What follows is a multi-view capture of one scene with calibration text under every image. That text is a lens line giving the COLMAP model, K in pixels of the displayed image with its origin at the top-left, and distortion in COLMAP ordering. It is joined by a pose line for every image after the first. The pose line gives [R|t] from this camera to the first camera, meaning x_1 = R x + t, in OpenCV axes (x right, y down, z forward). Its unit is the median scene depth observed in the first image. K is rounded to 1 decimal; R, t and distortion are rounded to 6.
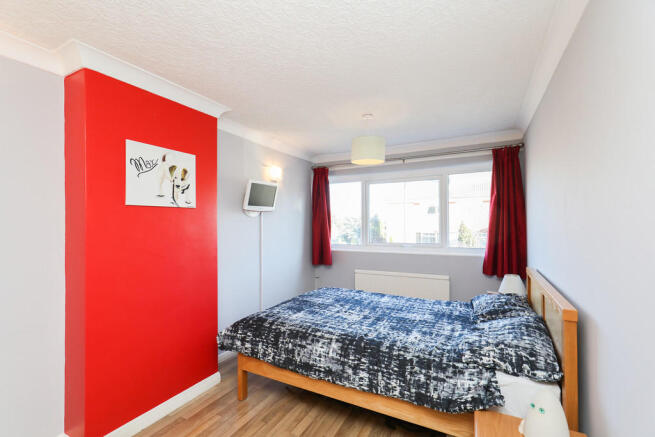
lens RADIAL K [[299.5, 0, 329.0], [0, 299.5, 222.4], [0, 0, 1]] dist [0.002402, 0.000096]
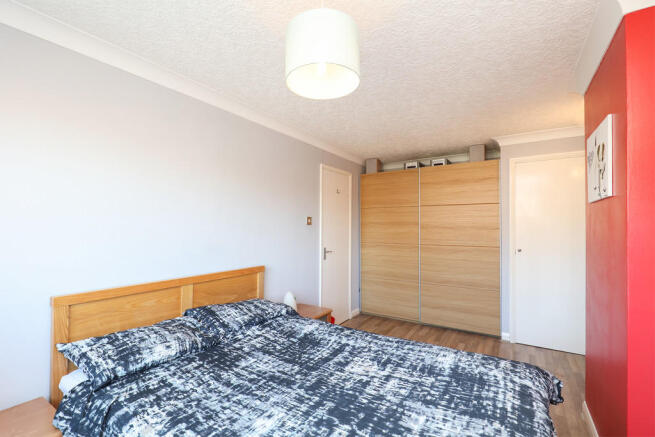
lens RADIAL K [[299.5, 0, 329.0], [0, 299.5, 222.4], [0, 0, 1]] dist [0.002402, 0.000096]
pose [[-0.996052, 0.004071, 0.088679, 0.089976], [0.003320, 0.999957, -0.008609, 0.013413], [-0.088711, -0.008281, -0.996023, 1.614446]]
